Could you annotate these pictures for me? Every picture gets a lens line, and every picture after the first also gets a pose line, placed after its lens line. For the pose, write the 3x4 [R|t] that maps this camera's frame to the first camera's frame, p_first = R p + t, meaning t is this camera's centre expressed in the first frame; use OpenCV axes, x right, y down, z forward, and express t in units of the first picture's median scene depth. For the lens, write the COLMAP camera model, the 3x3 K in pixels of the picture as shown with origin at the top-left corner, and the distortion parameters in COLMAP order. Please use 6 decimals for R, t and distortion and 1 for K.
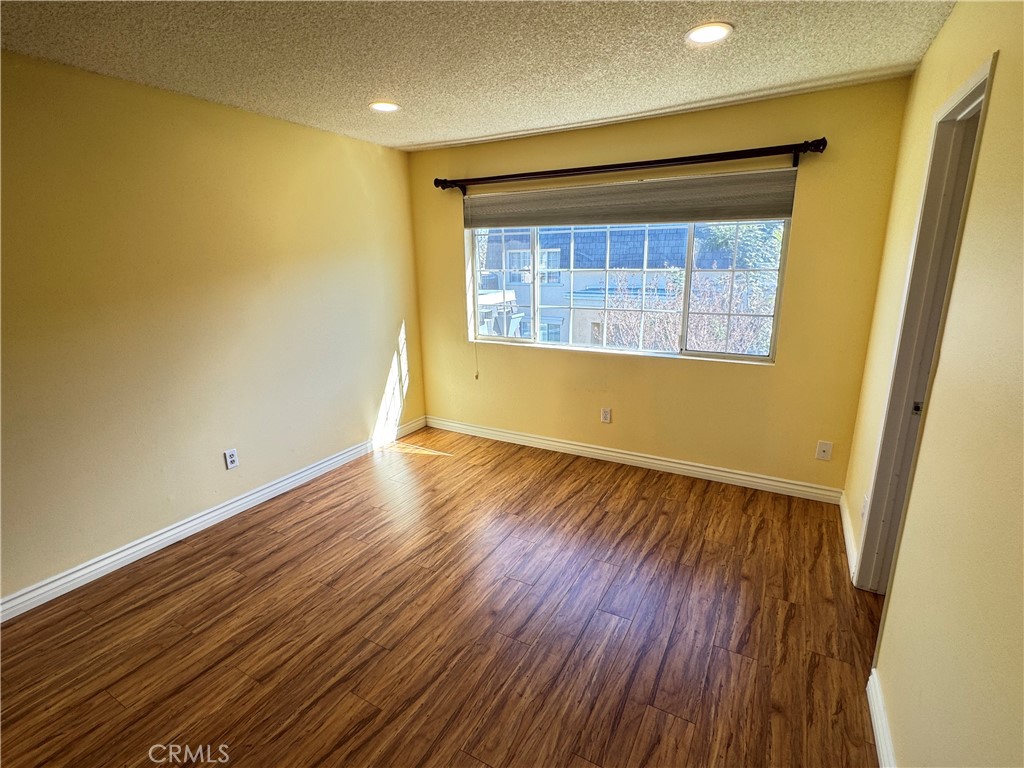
lens RADIAL K [[495.0, 0, 508.6], [0, 495.0, 384.4], [0, 0, 1]] dist [-0.003622, 0.000195]
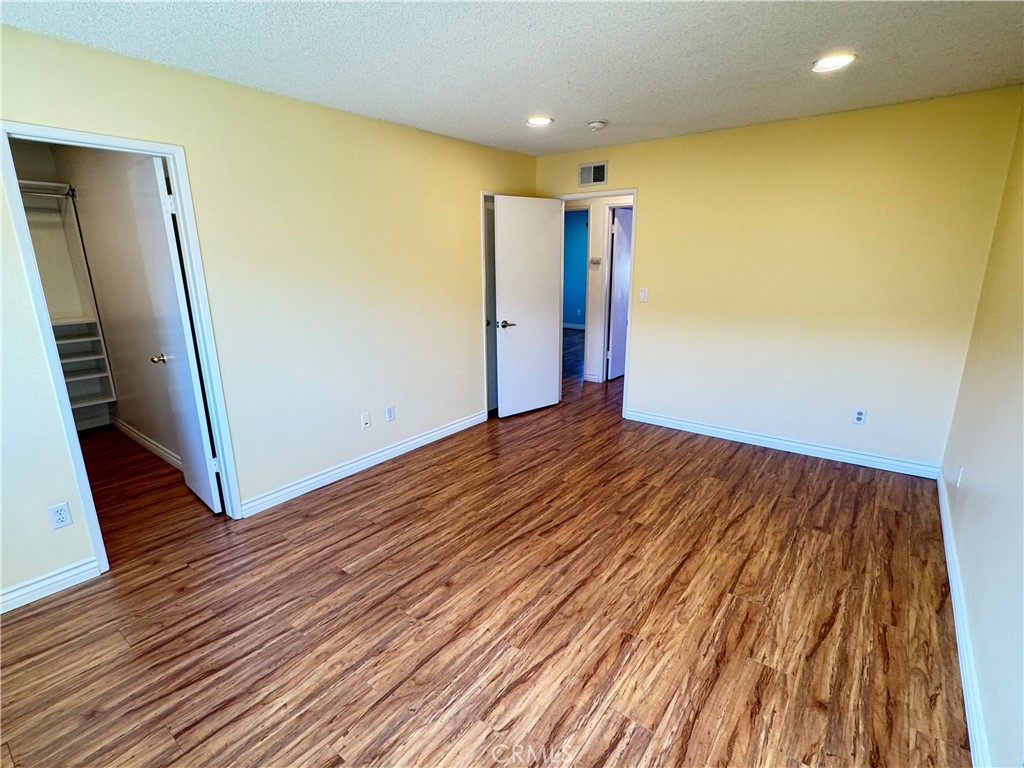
lens RADIAL K [[495.0, 0, 508.6], [0, 495.0, 384.4], [0, 0, 1]] dist [-0.003622, 0.000195]
pose [[-0.989898, -0.007812, 0.141566, -0.257885], [0.061558, 0.875780, 0.478770, -0.346758], [-0.127721, 0.482648, -0.866452, 1.437205]]
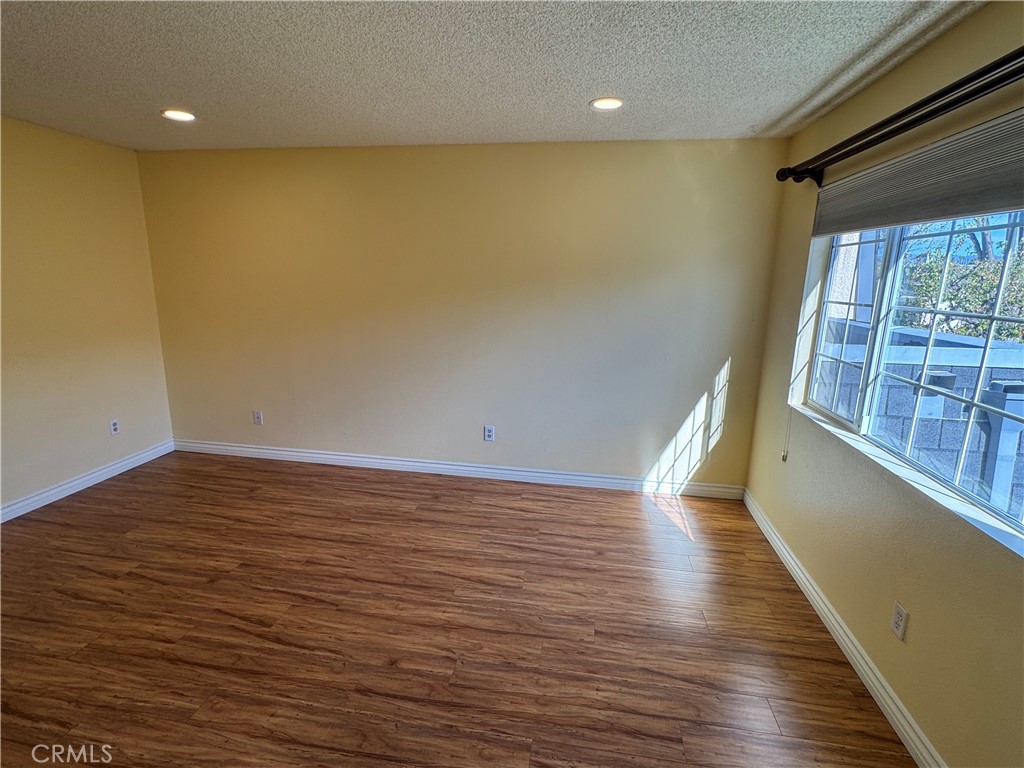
lens RADIAL K [[495.0, 0, 508.6], [0, 495.0, 384.4], [0, 0, 1]] dist [-0.003622, 0.000195]
pose [[0.345512, 0.225364, -0.910952, 0.636304], [-0.260296, 0.955660, 0.137698, -0.170904], [0.901592, 0.189541, 0.388853, 0.631547]]
